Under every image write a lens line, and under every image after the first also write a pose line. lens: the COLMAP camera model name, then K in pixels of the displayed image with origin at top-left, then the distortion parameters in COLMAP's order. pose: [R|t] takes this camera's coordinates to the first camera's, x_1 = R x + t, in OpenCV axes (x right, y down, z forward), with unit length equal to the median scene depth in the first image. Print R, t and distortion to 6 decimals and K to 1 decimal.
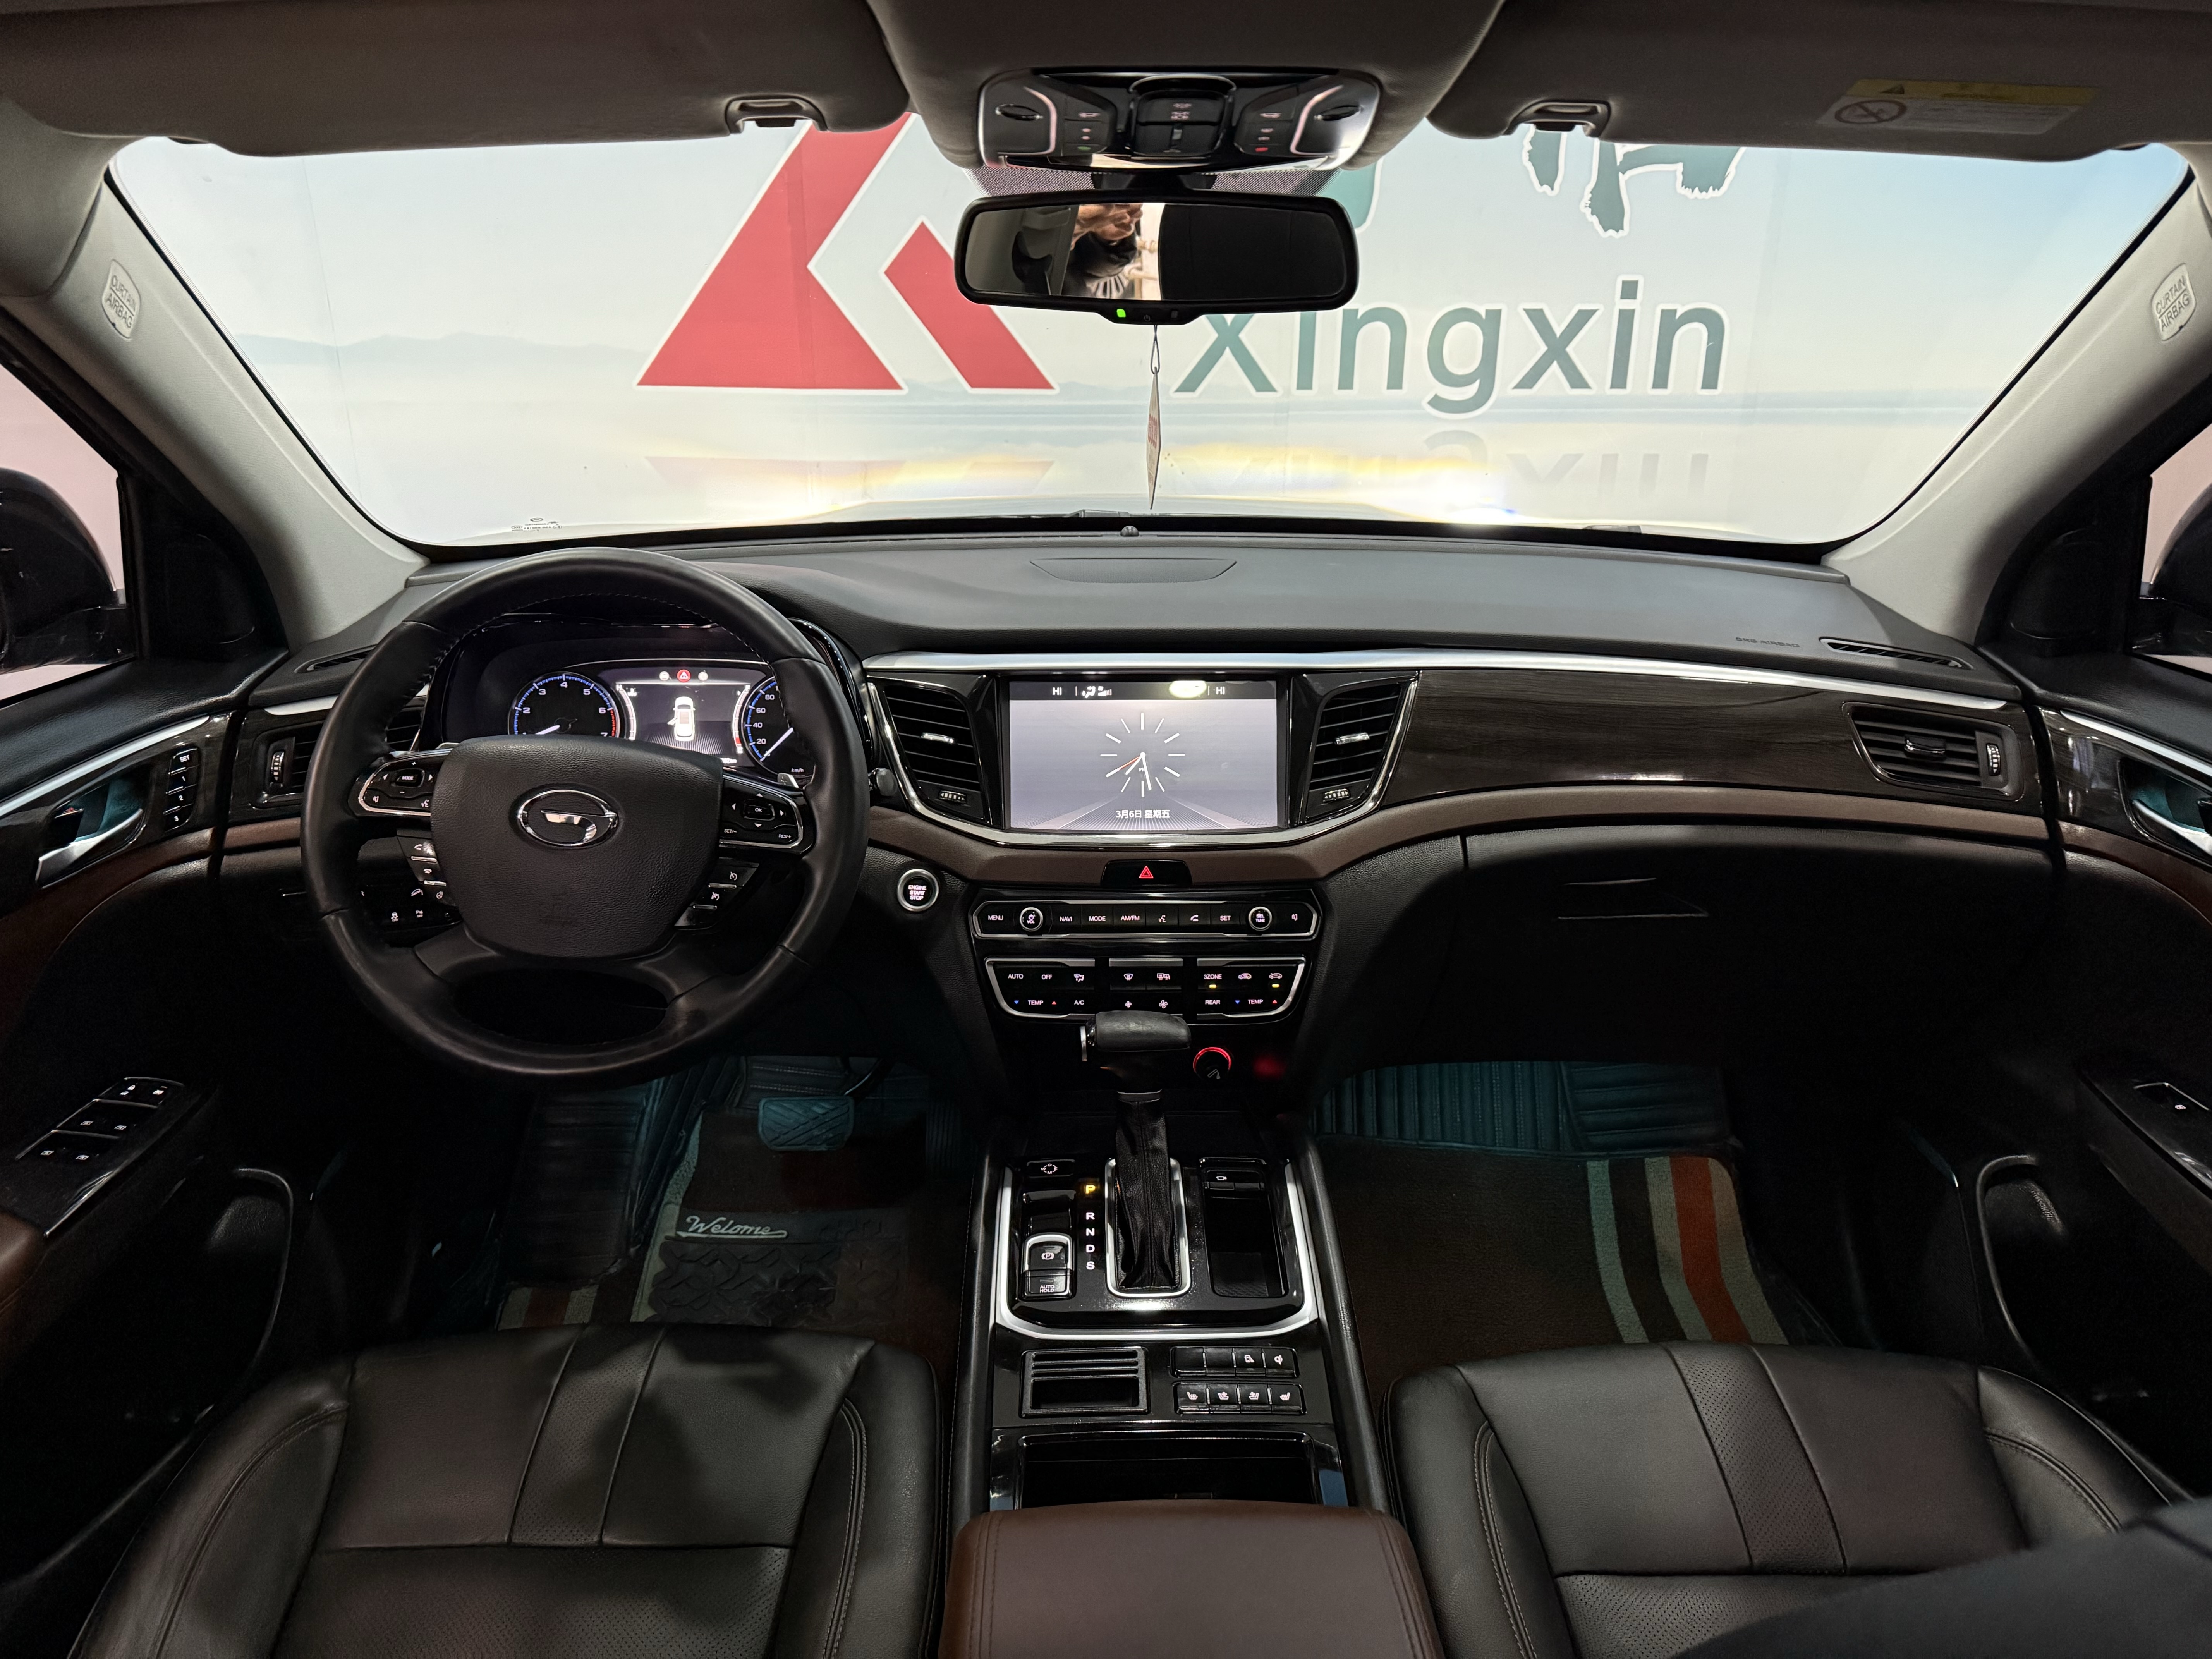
lens RADIAL K [[1324.2, 0, 1106.0], [0, 1324.2, 829.5], [0, 0, 1]] dist [0.019398, -0.034777]
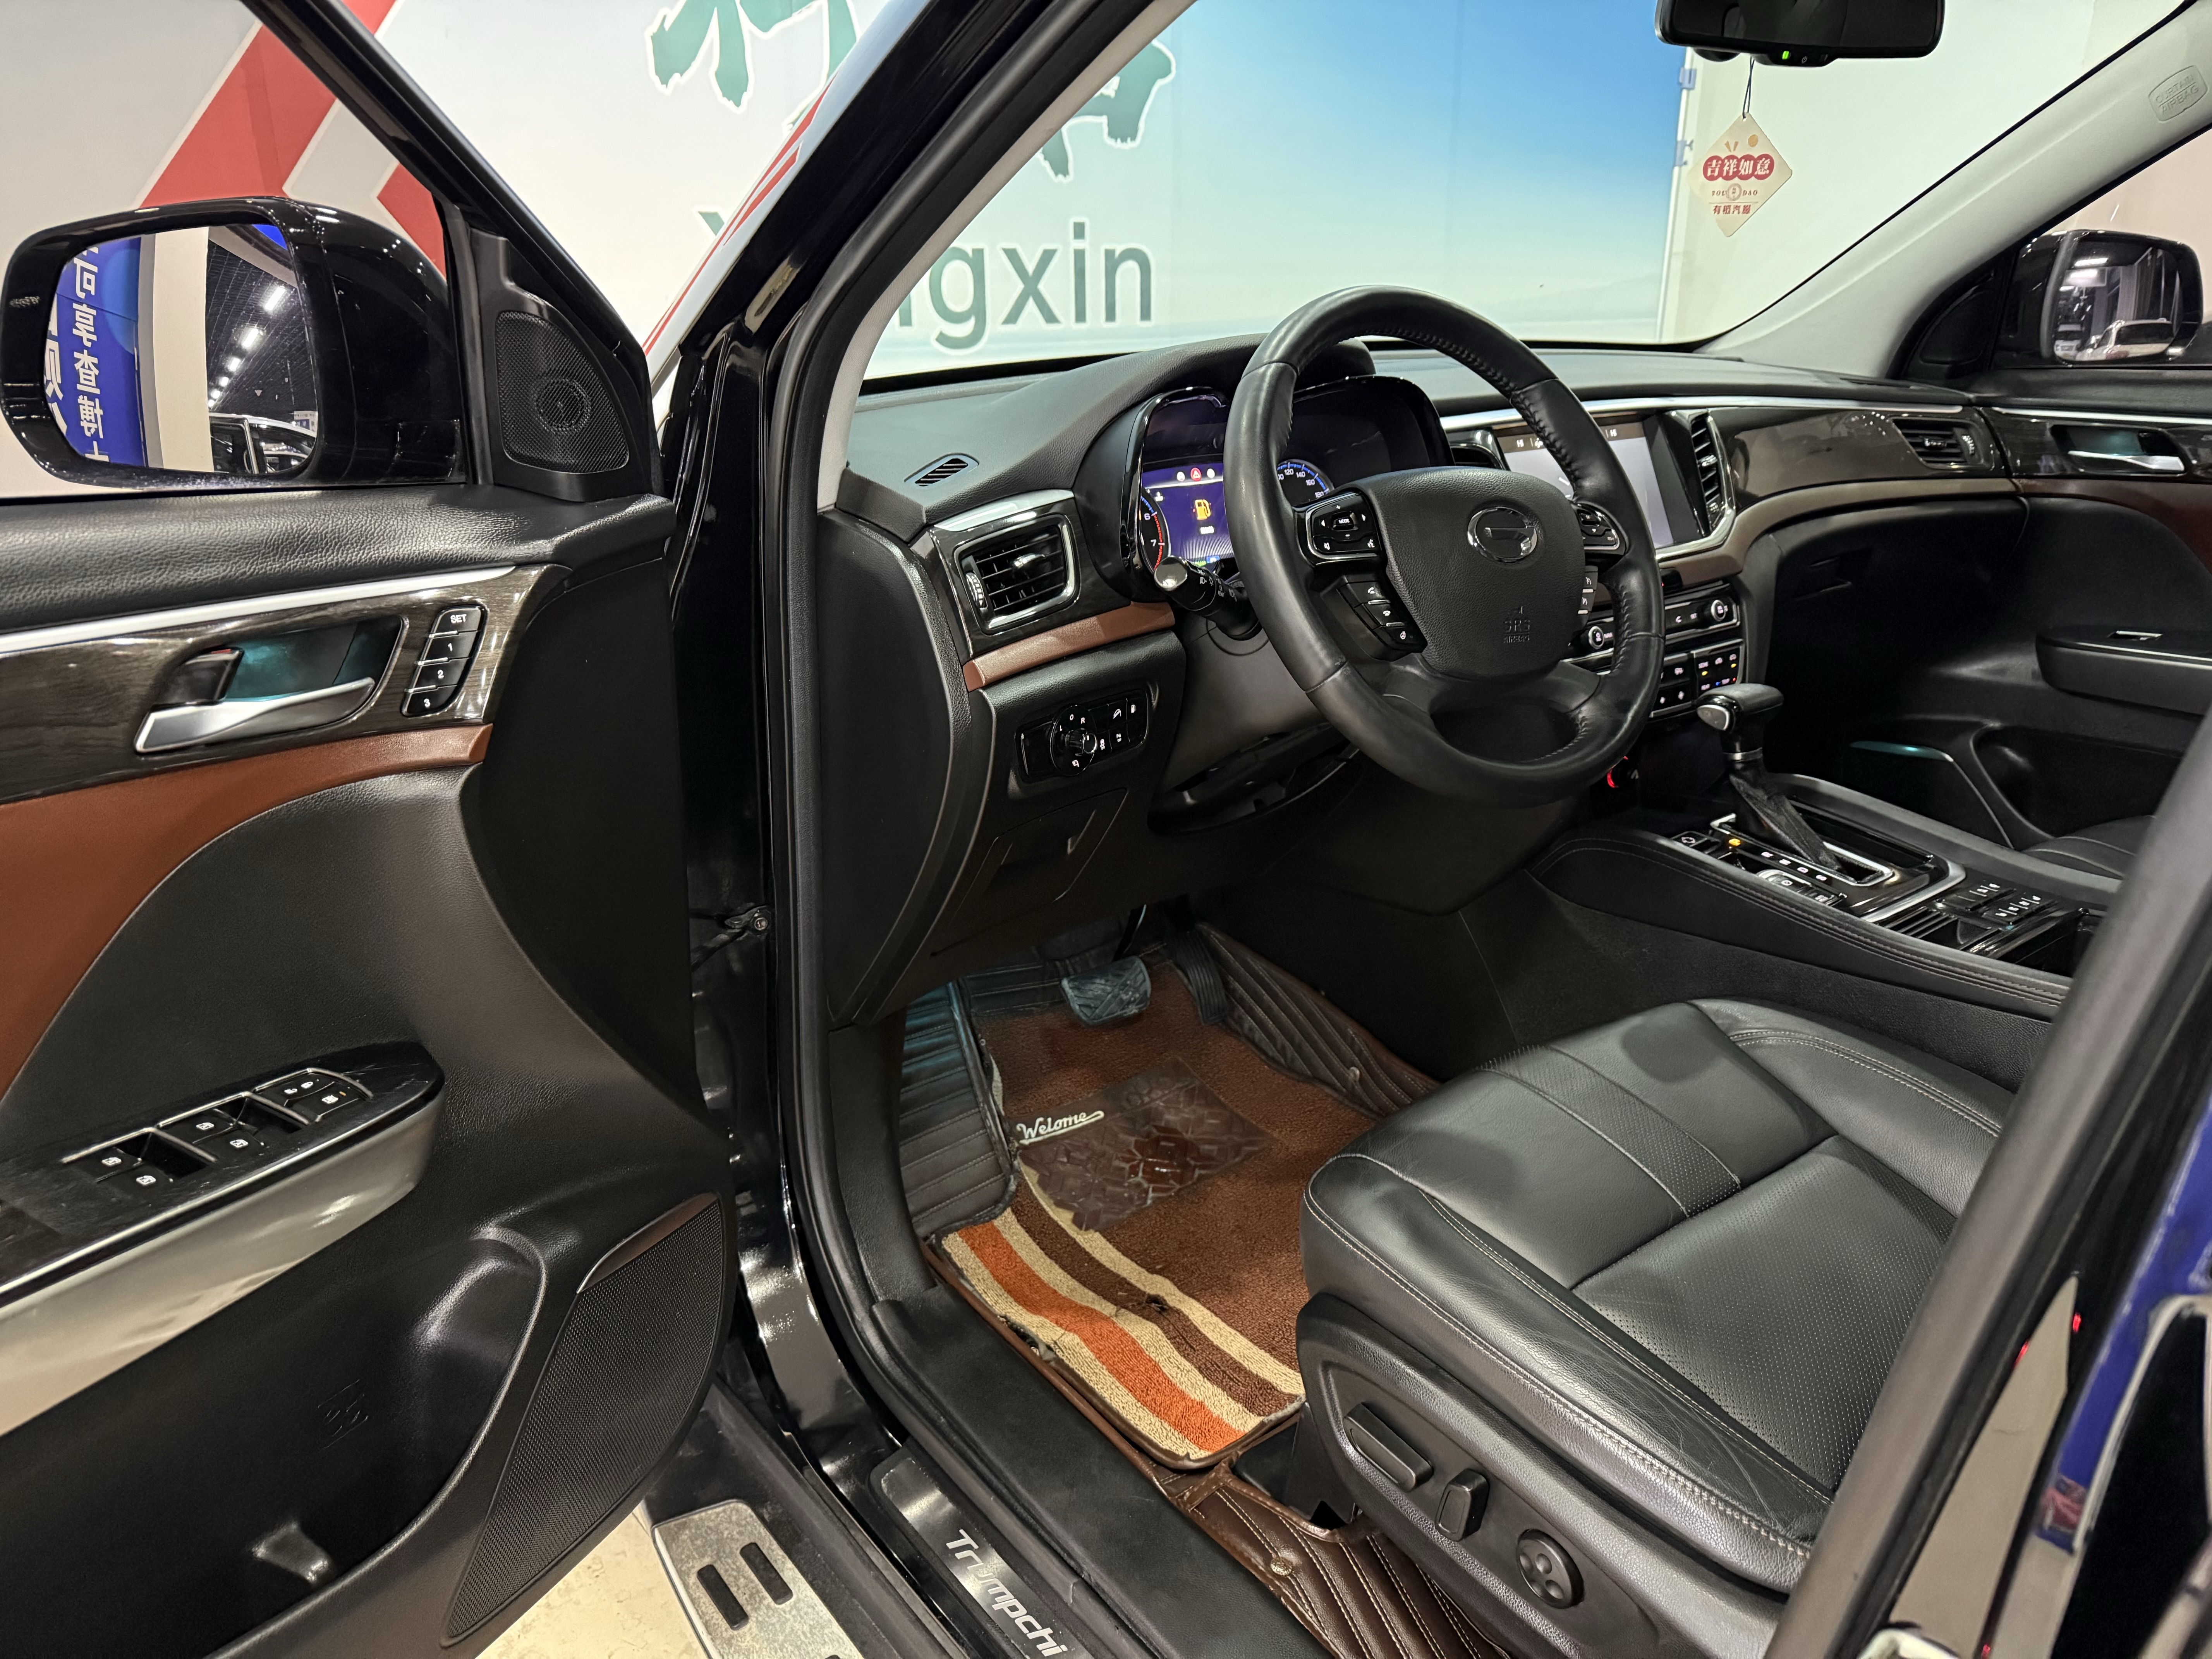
lens RADIAL K [[1324.2, 0, 1106.0], [0, 1324.2, 829.5], [0, 0, 1]] dist [0.019398, -0.034777]
pose [[0.839570, -0.220376, 0.496544, -0.253522], [0.219654, 0.973685, 0.060744, 0.016710], [-0.496864, 0.058069, 0.865883, 0.063805]]
